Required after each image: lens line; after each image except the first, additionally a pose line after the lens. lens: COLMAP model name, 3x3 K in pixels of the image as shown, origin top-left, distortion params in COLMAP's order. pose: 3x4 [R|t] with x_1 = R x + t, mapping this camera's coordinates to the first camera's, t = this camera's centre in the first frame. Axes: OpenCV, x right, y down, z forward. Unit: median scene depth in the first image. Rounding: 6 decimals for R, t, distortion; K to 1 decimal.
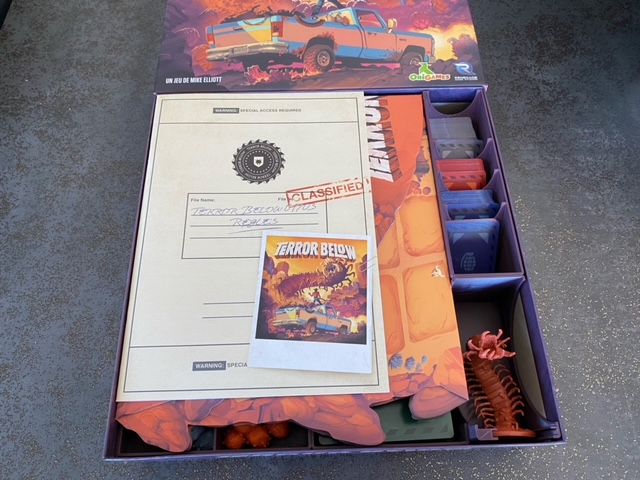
lens RADIAL K [[476.4, 0, 313.1], [0, 476.4, 233.0], [0, 0, 1]] dist [-0.015011, 0.001155]
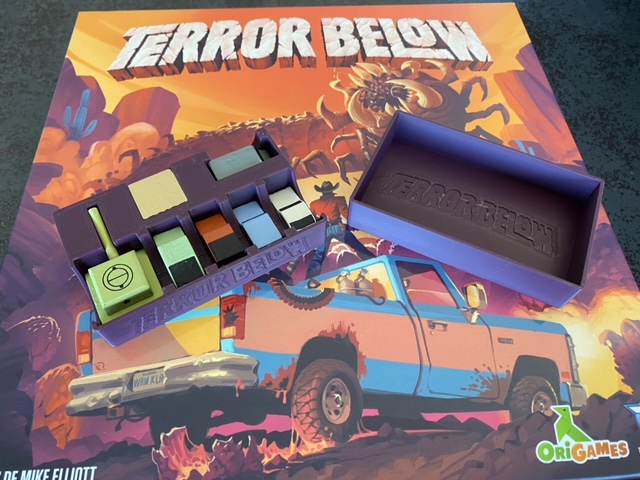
lens RADIAL K [[476.4, 0, 315.3], [0, 476.4, 230.8], [0, 0, 1]] dist [-0.015011, 0.001155]
pose [[0.999254, -0.017616, 0.034369, -0.010046], [0.021230, 0.993949, -0.107773, -0.480742], [-0.032262, 0.108422, 0.993581, 0.550613]]
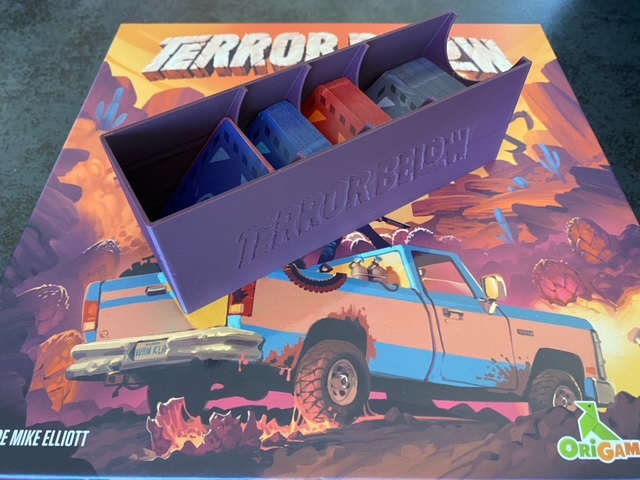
lens RADIAL K [[476.4, 0, 319.0], [0, 476.4, 240.4], [0, 0, 1]] dist [-0.015011, 0.001155]
pose [[0.999448, 0.027359, -0.018870, 0.005873], [-0.030676, 0.977876, -0.206925, -0.404893], [0.012791, 0.207389, 0.978175, 0.569476]]
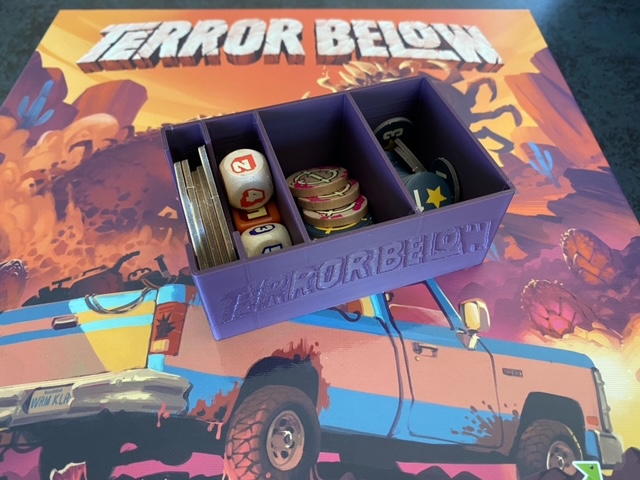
lens RADIAL K [[476.4, 0, 319.6], [0, 476.4, 241.2], [0, 0, 1]] dist [-0.015011, 0.001155]
pose [[0.999790, 0.019912, -0.004822, 0.045113], [-0.020479, 0.978031, -0.207450, -0.438564], [0.000585, 0.207505, 0.978234, 0.648539]]
